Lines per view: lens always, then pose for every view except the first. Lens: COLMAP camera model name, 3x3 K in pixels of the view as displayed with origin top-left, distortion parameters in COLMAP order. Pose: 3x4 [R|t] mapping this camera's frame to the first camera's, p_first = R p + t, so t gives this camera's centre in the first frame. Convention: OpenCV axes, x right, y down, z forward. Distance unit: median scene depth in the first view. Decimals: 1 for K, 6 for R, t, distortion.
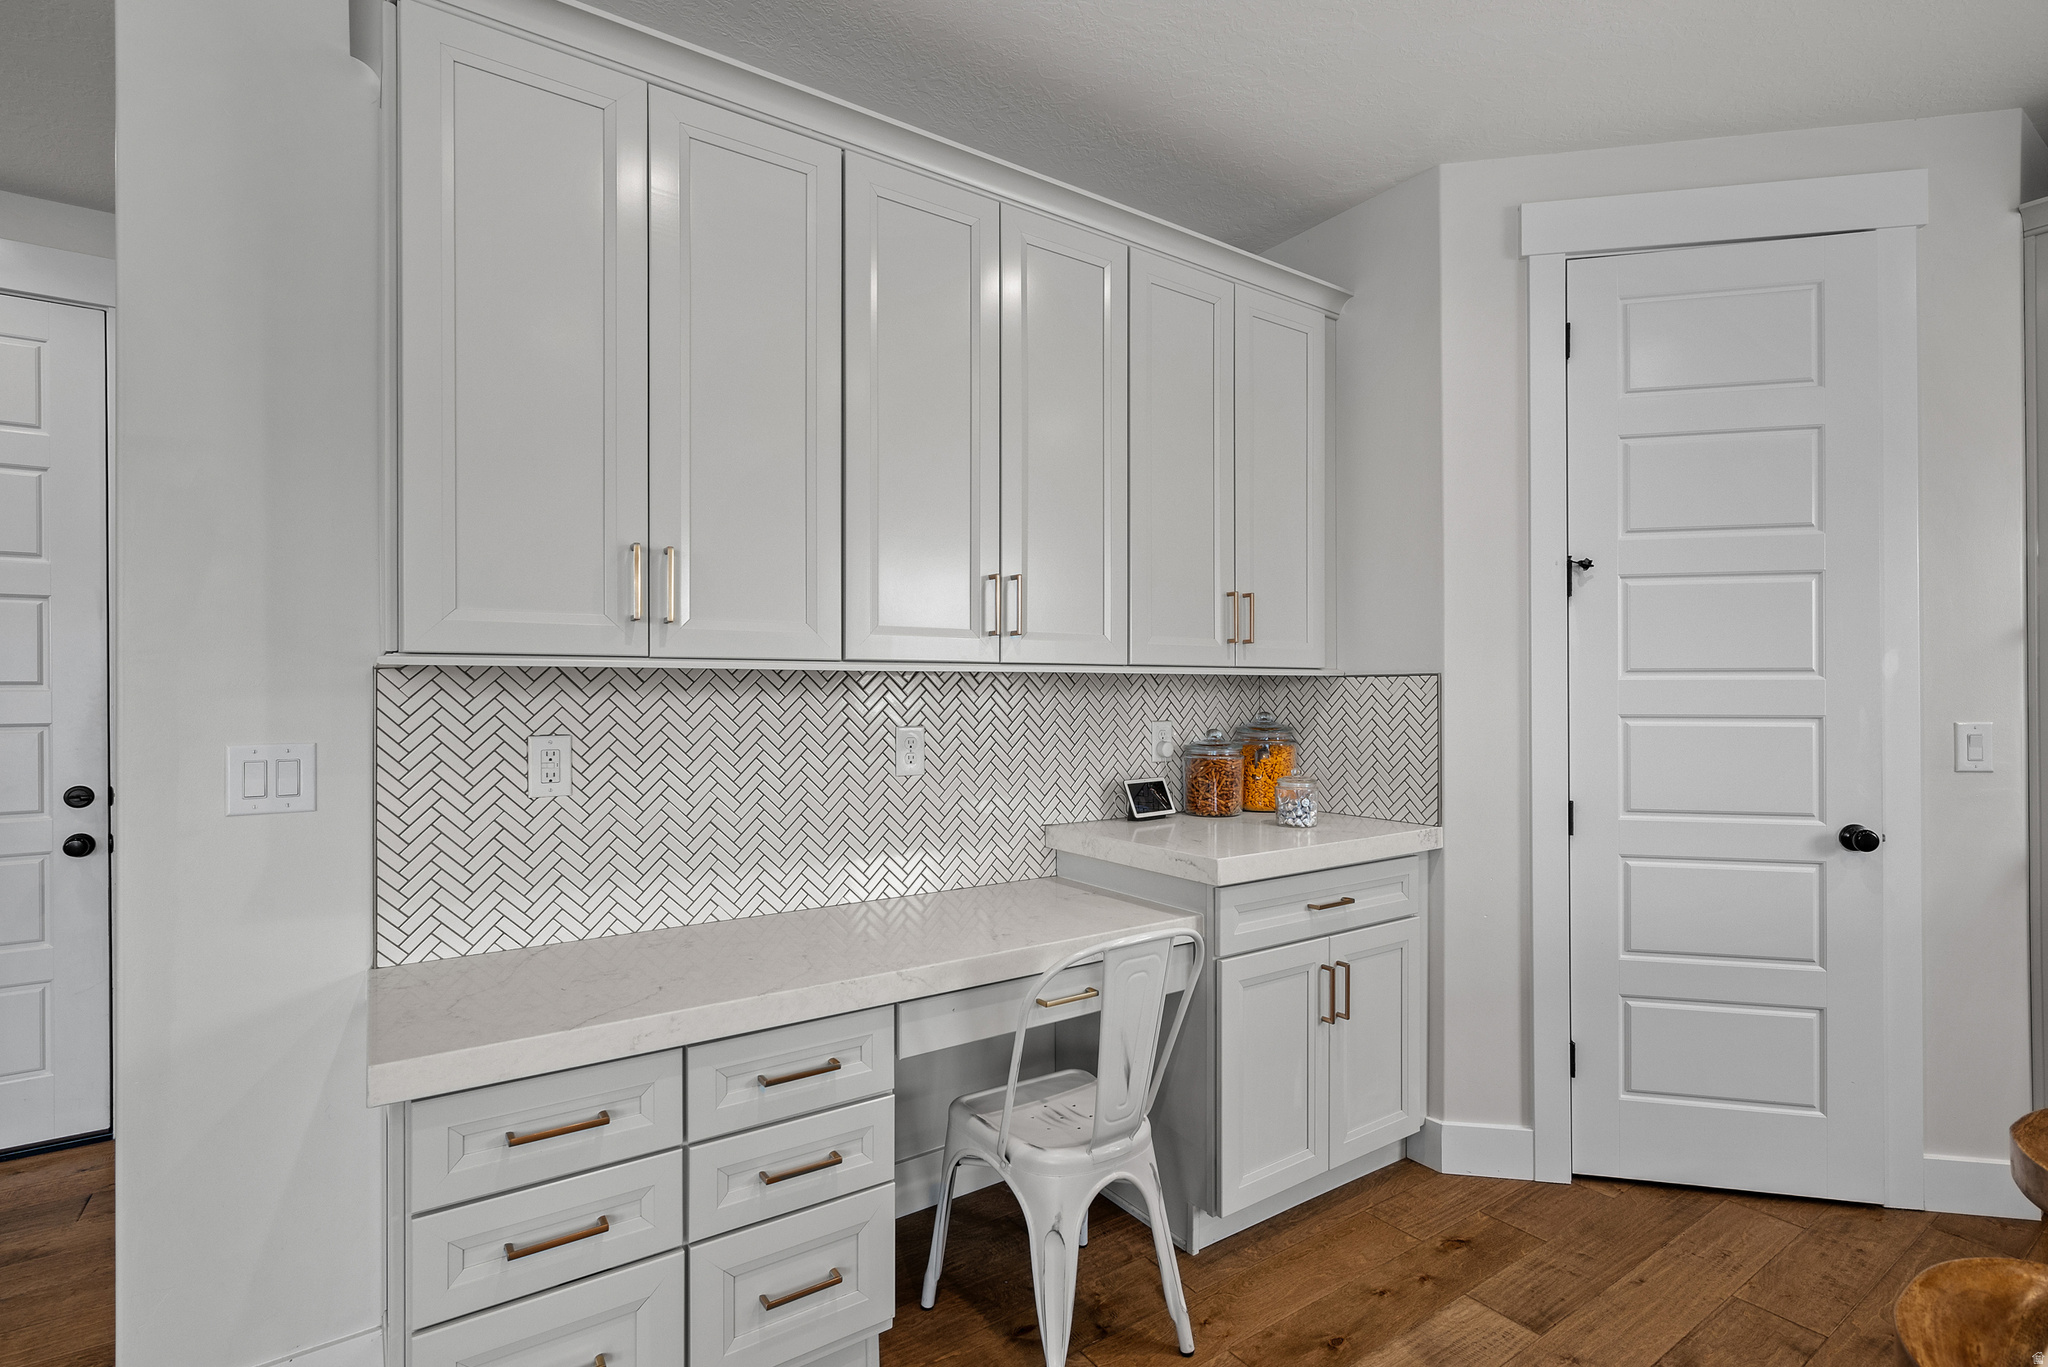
lens RADIAL K [[932.1, 0, 1065.8], [0, 932.1, 693.6], [0, 0, 1]] dist [-0.002247, 0.000217]
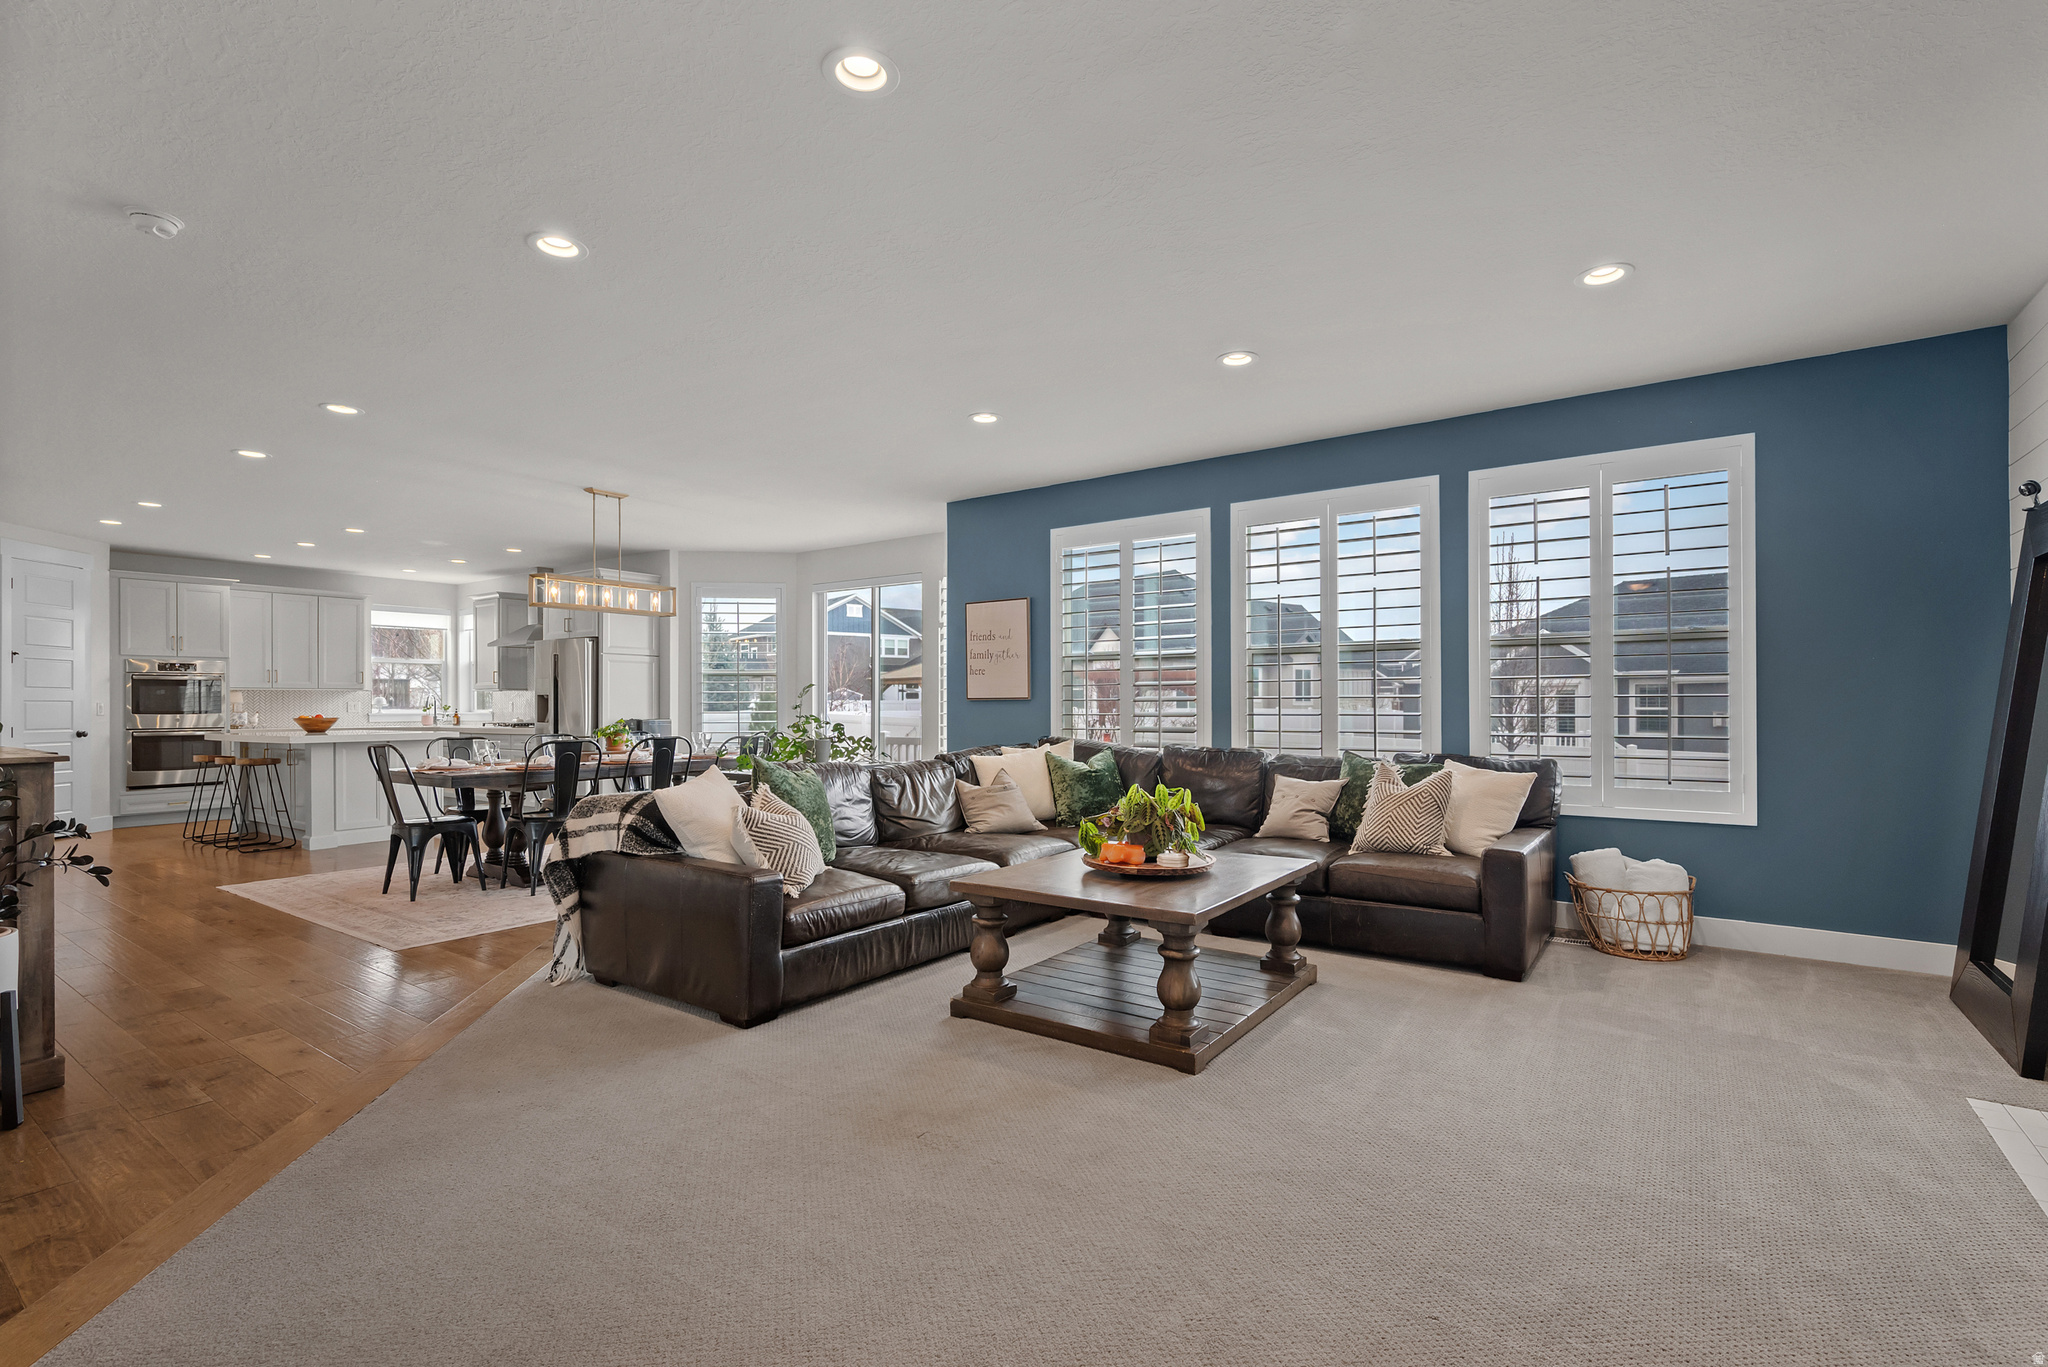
lens RADIAL K [[932.1, 0, 1041.2], [0, 932.1, 701.4], [0, 0, 1]] dist [-0.002247, 0.000217]
pose [[-0.343757, 0.007885, 0.939025, -3.603135], [0.005585, 0.999964, -0.006352, 0.067197], [-0.939042, 0.003061, -0.343789, -1.198647]]
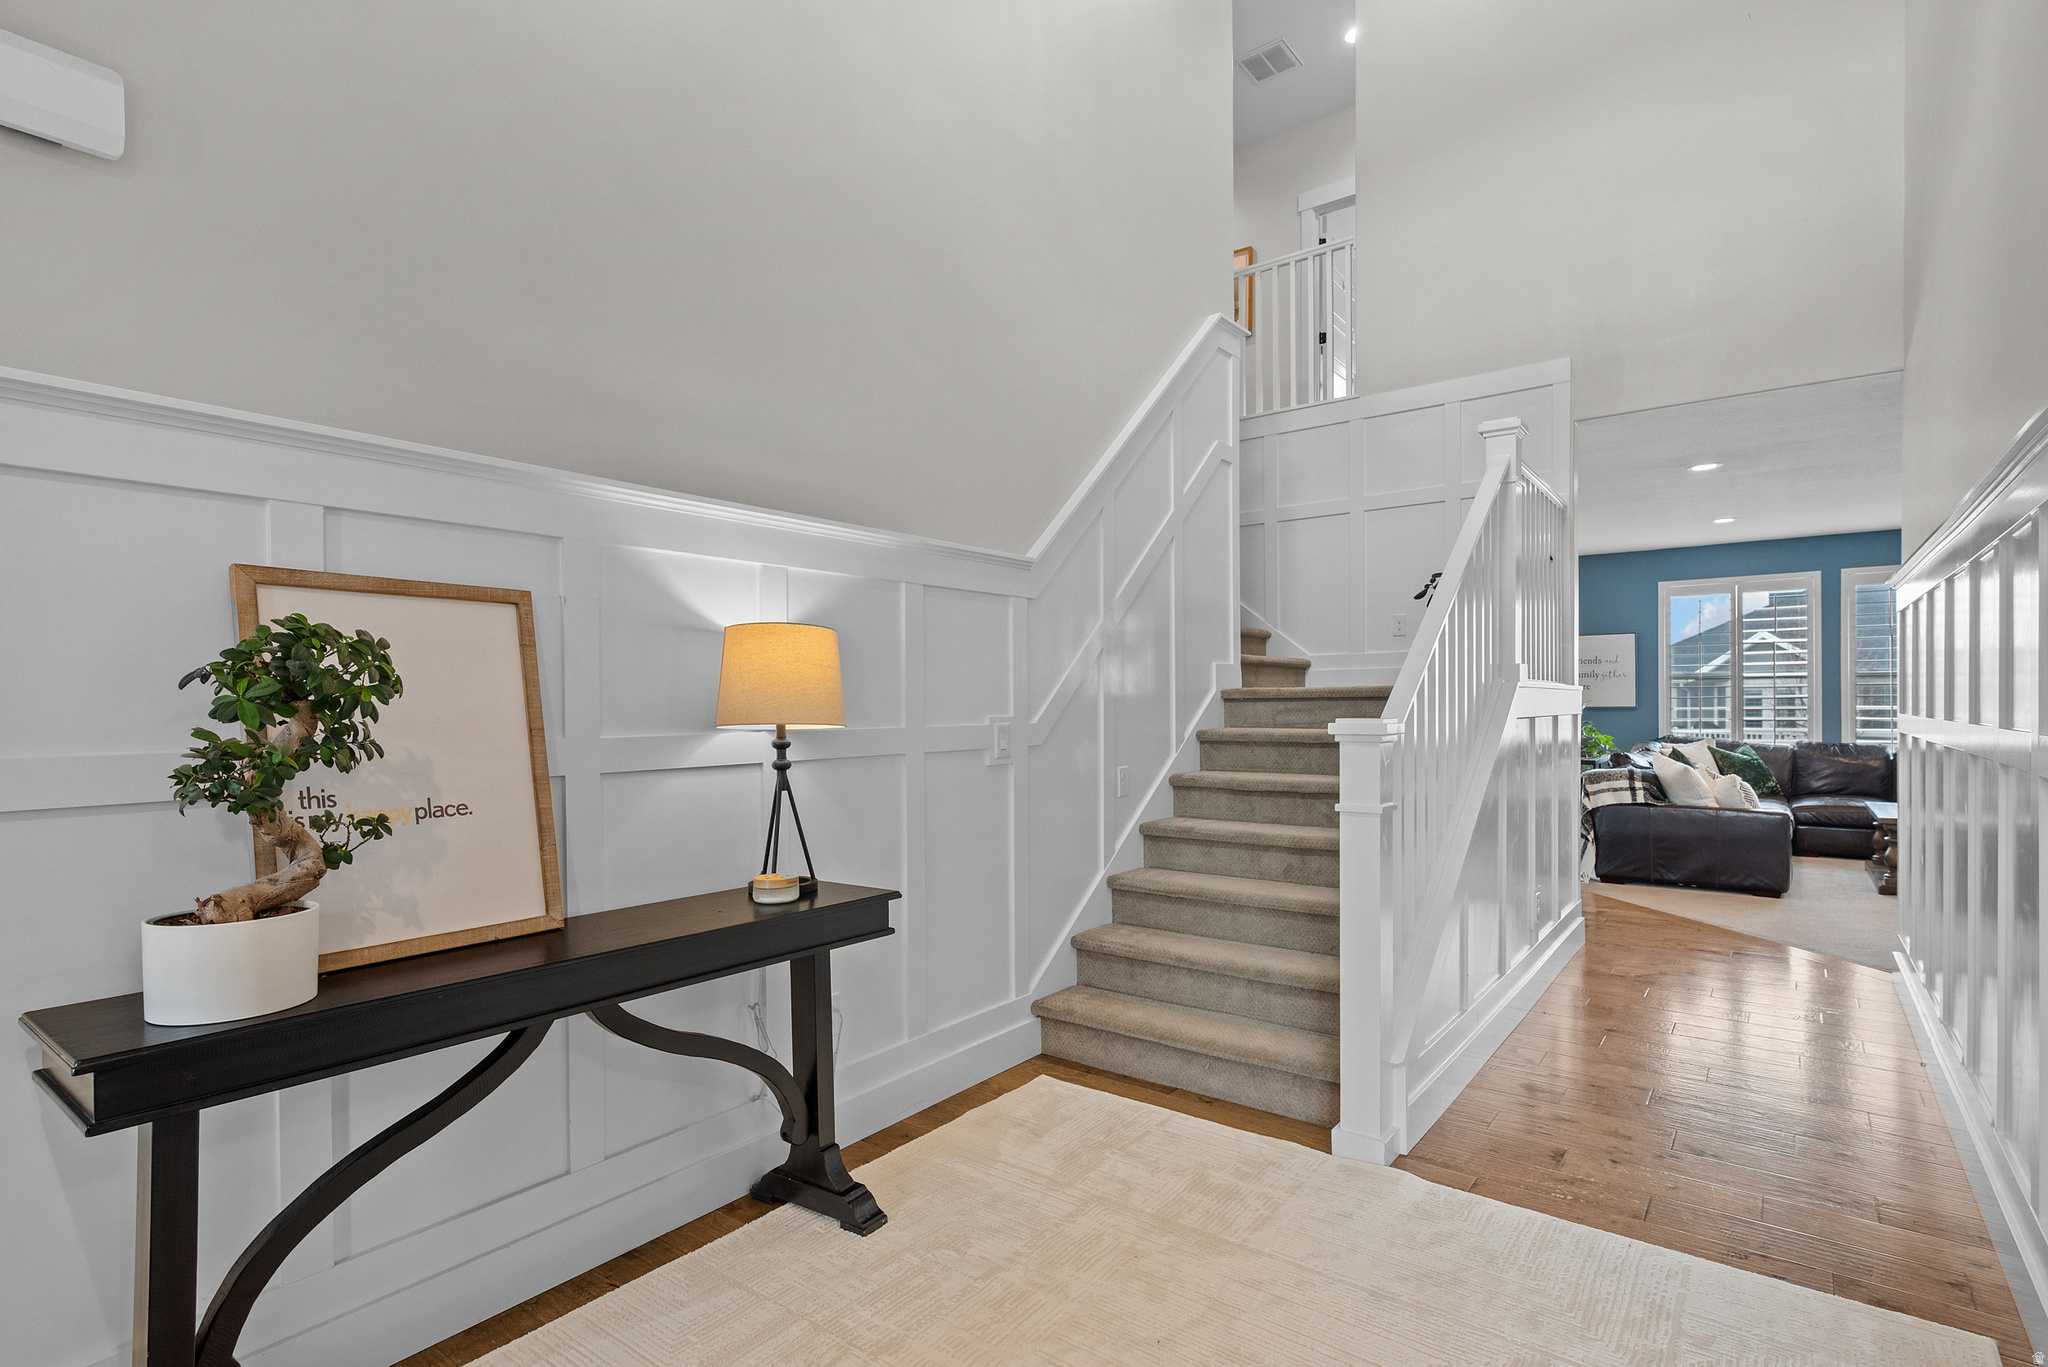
lens RADIAL K [[996.8, 0, 1021.6], [0, 996.8, 696.3], [0, 0, 1]] dist [0.000108, 0.000467]
pose [[-0.298794, 0.009652, 0.954269, -4.051901], [0.006170, 0.999947, -0.008182, 0.016705], [-0.954298, 0.003443, -0.298838, 1.353213]]
